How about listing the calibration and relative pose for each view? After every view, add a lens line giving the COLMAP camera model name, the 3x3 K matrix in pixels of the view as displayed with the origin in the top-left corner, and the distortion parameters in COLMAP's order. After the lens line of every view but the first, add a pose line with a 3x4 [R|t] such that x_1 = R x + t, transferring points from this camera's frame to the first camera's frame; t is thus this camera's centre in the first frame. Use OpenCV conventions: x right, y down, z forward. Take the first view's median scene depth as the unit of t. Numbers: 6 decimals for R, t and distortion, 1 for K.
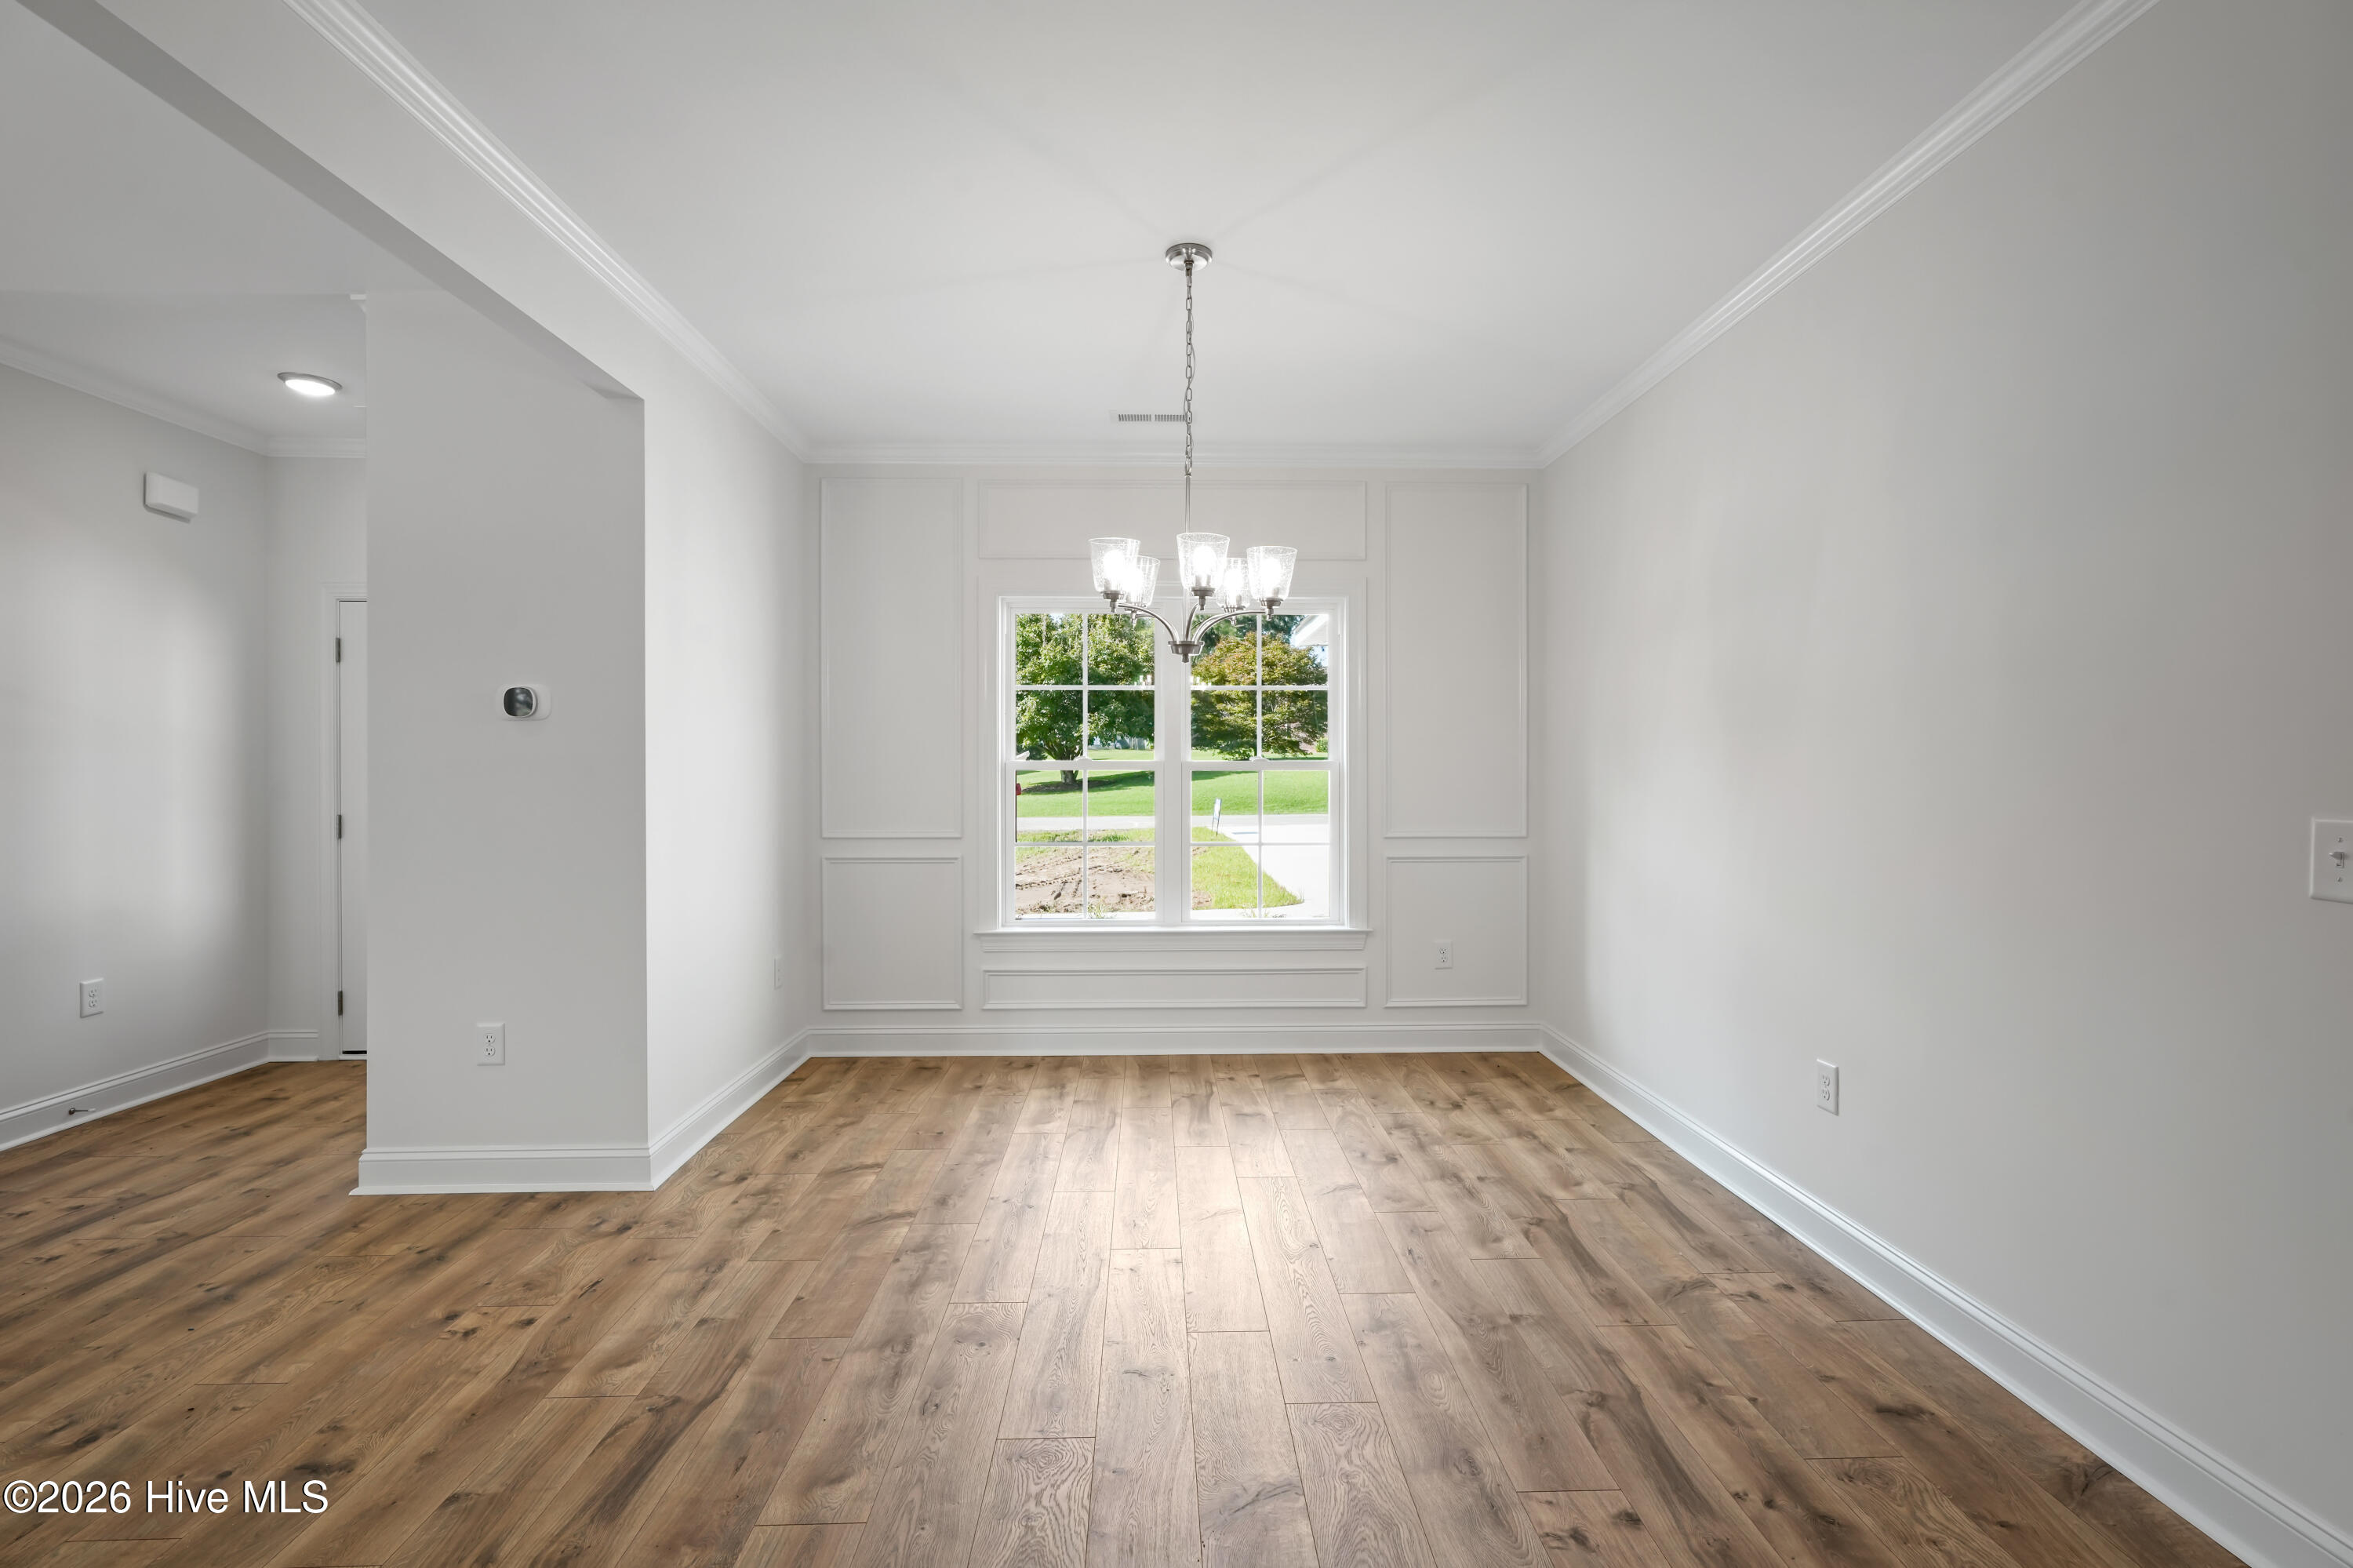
lens RADIAL K [[1054.6, 0, 1166.7], [0, 1054.6, 772.9], [0, 0, 1]] dist [-0.003145, 0.002660]
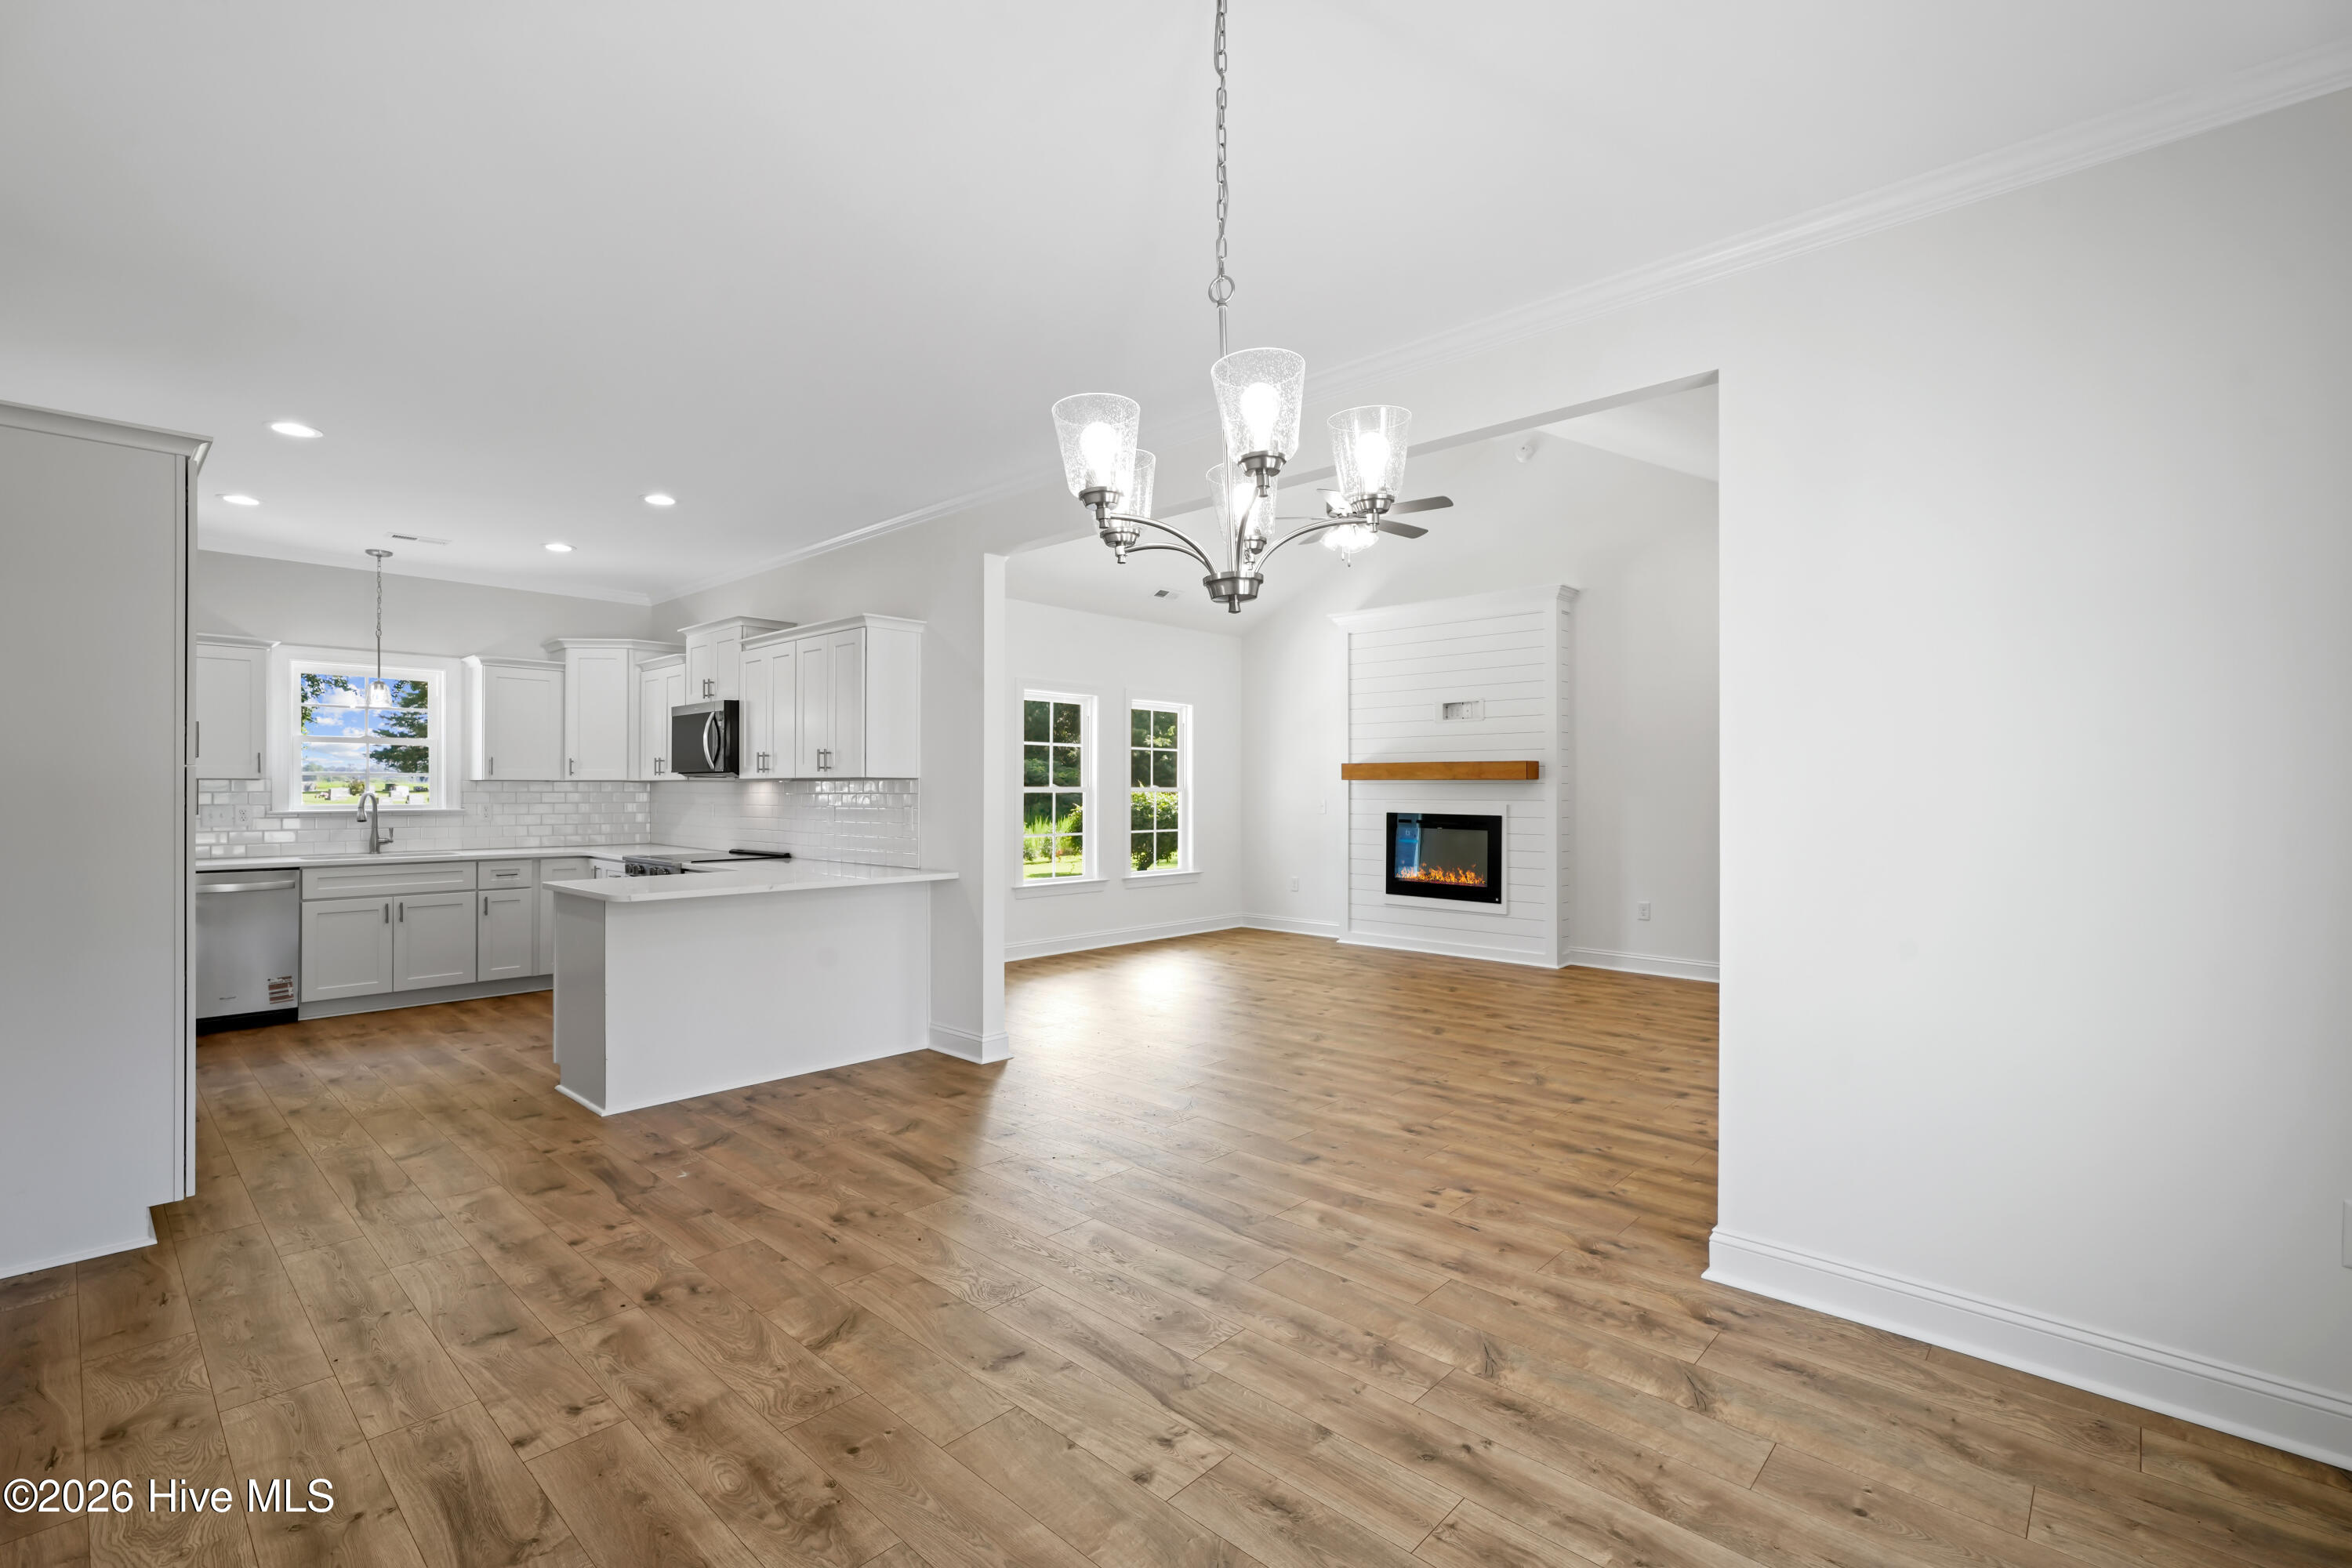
lens RADIAL K [[1054.1, 0, 1165.0], [0, 1054.1, 799.7], [0, 0, 1]] dist [-0.003145, 0.002660]
pose [[-0.700095, 0.005828, -0.714026, 0.535997], [-0.006879, 0.999865, 0.014906, -0.002194], [0.714017, 0.015347, -0.699960, 1.605782]]
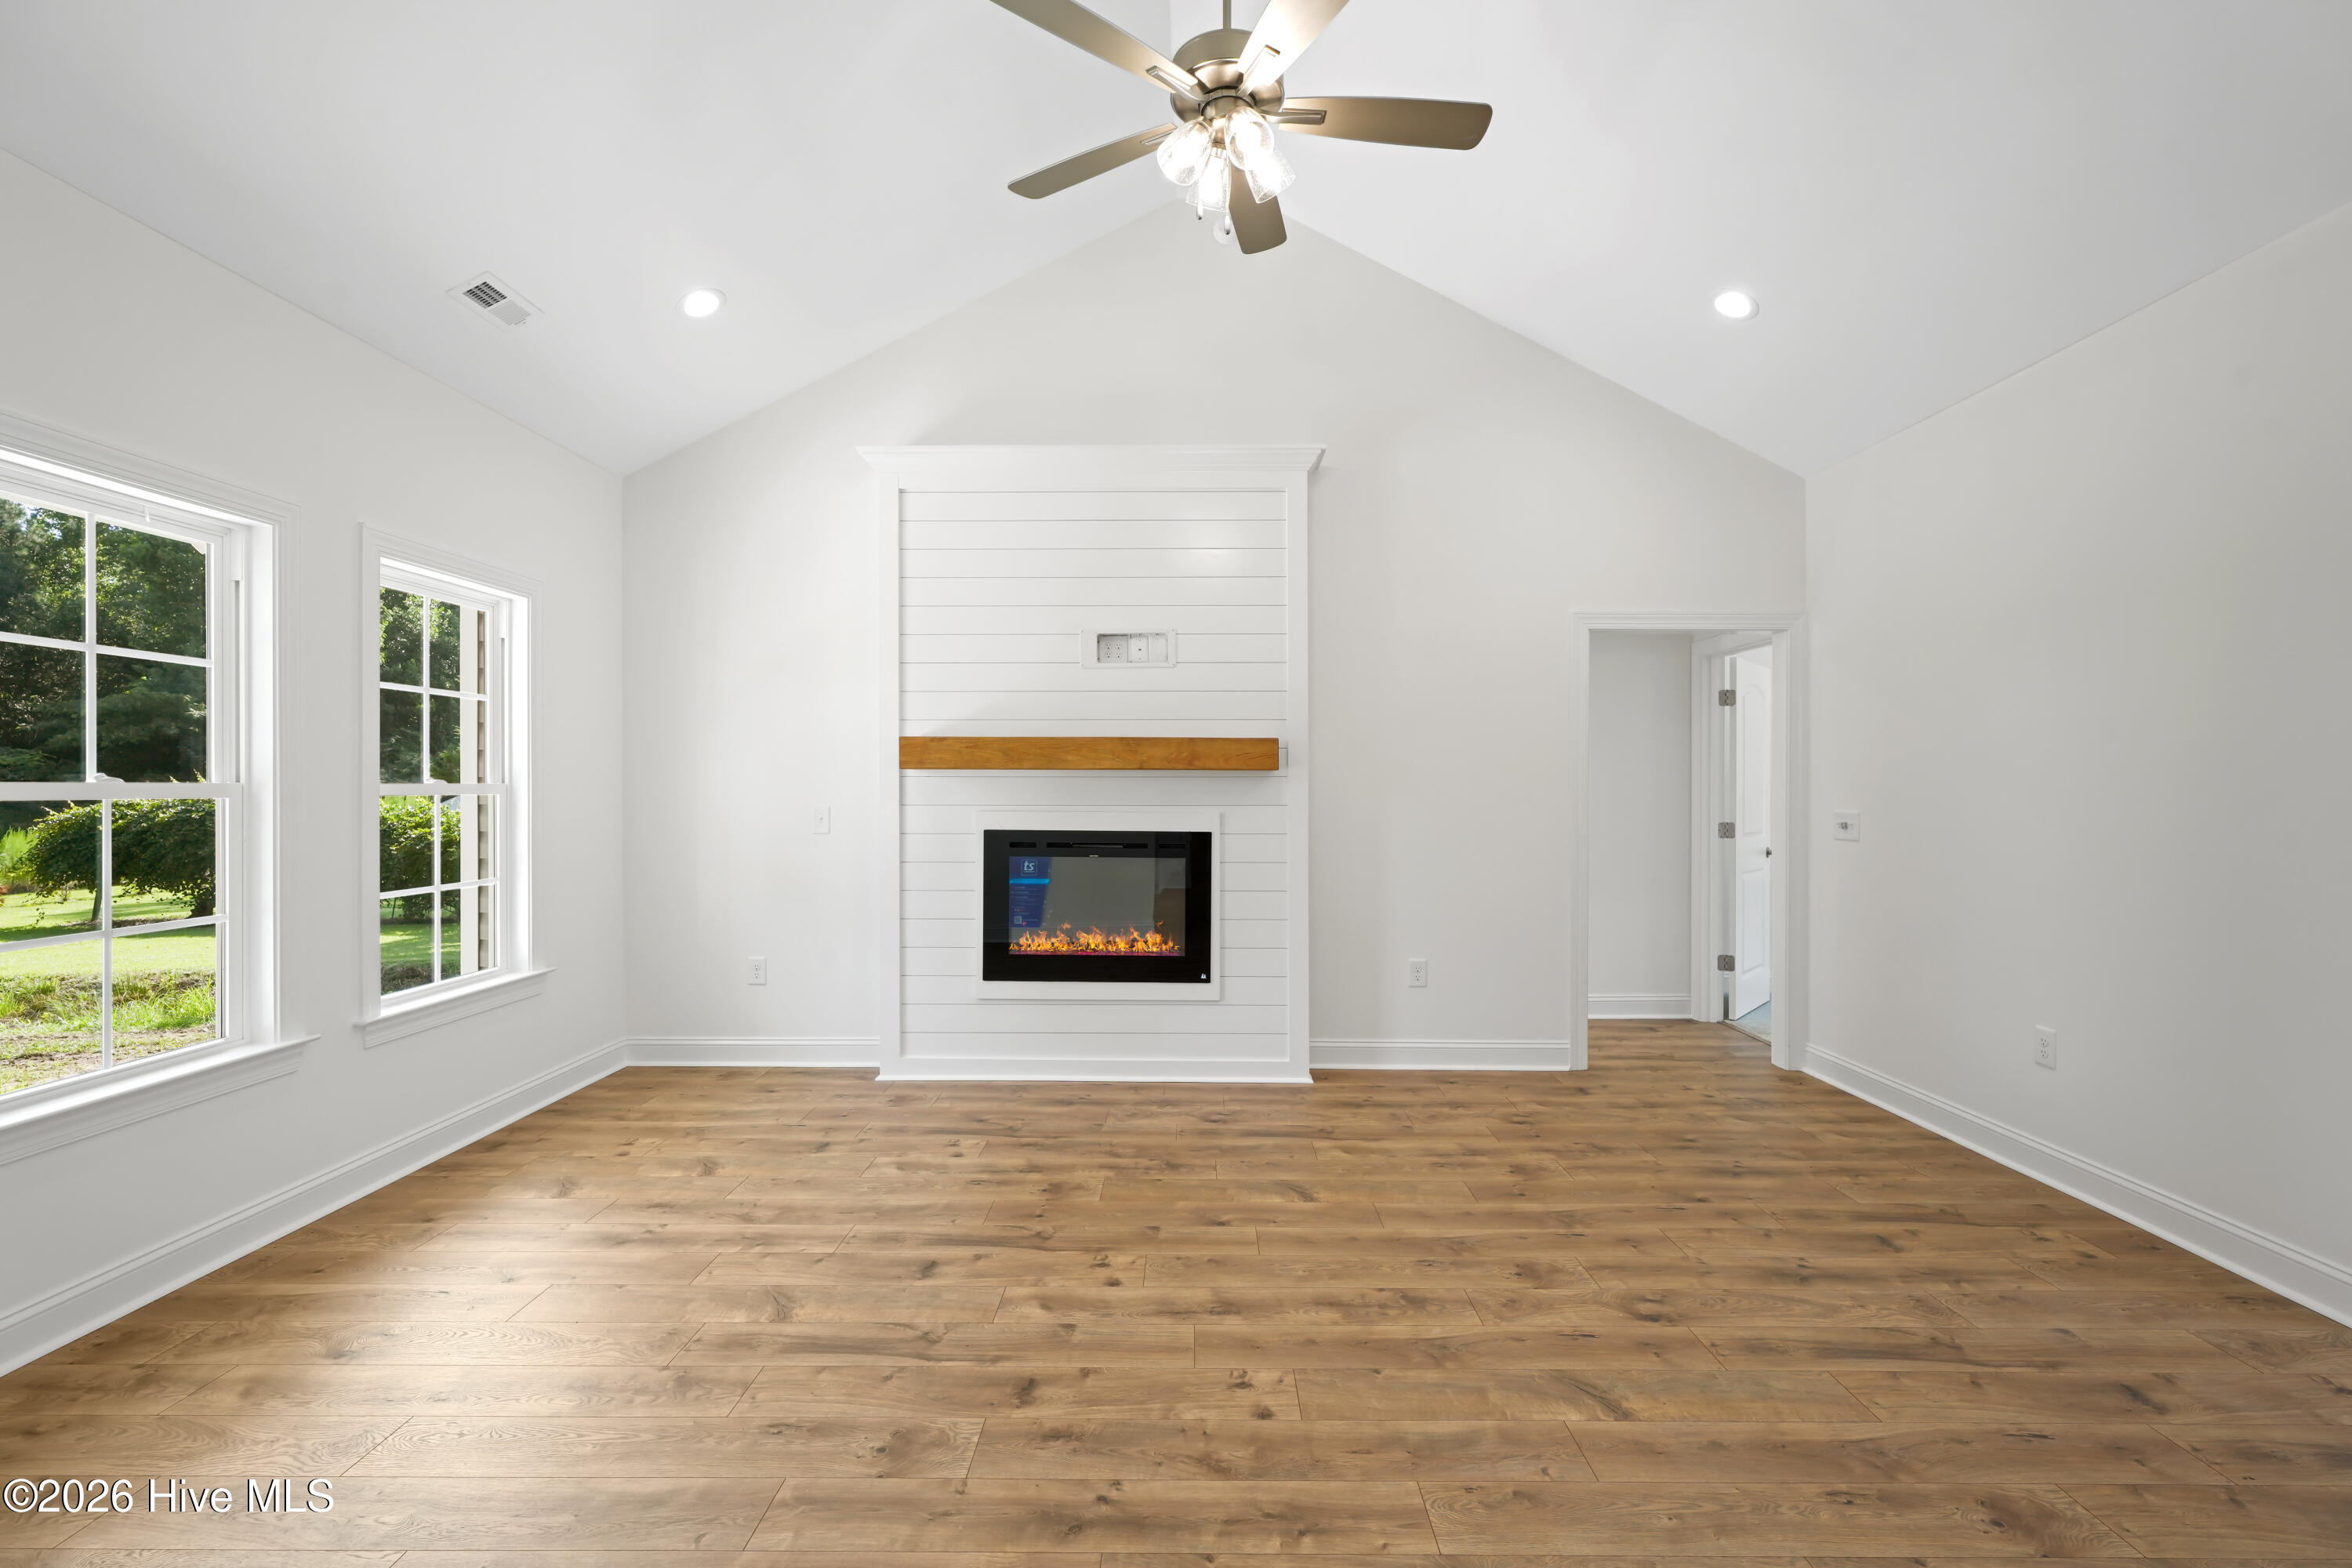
lens RADIAL K [[1054.1, 0, 1164.9], [0, 1054.1, 799.9], [0, 0, 1]] dist [-0.003145, 0.002660]
pose [[-0.057243, 0.017613, -0.998205, -0.549980], [-0.008623, 0.999798, 0.018135, -0.002353], [0.998323, 0.009646, -0.057080, 0.188690]]
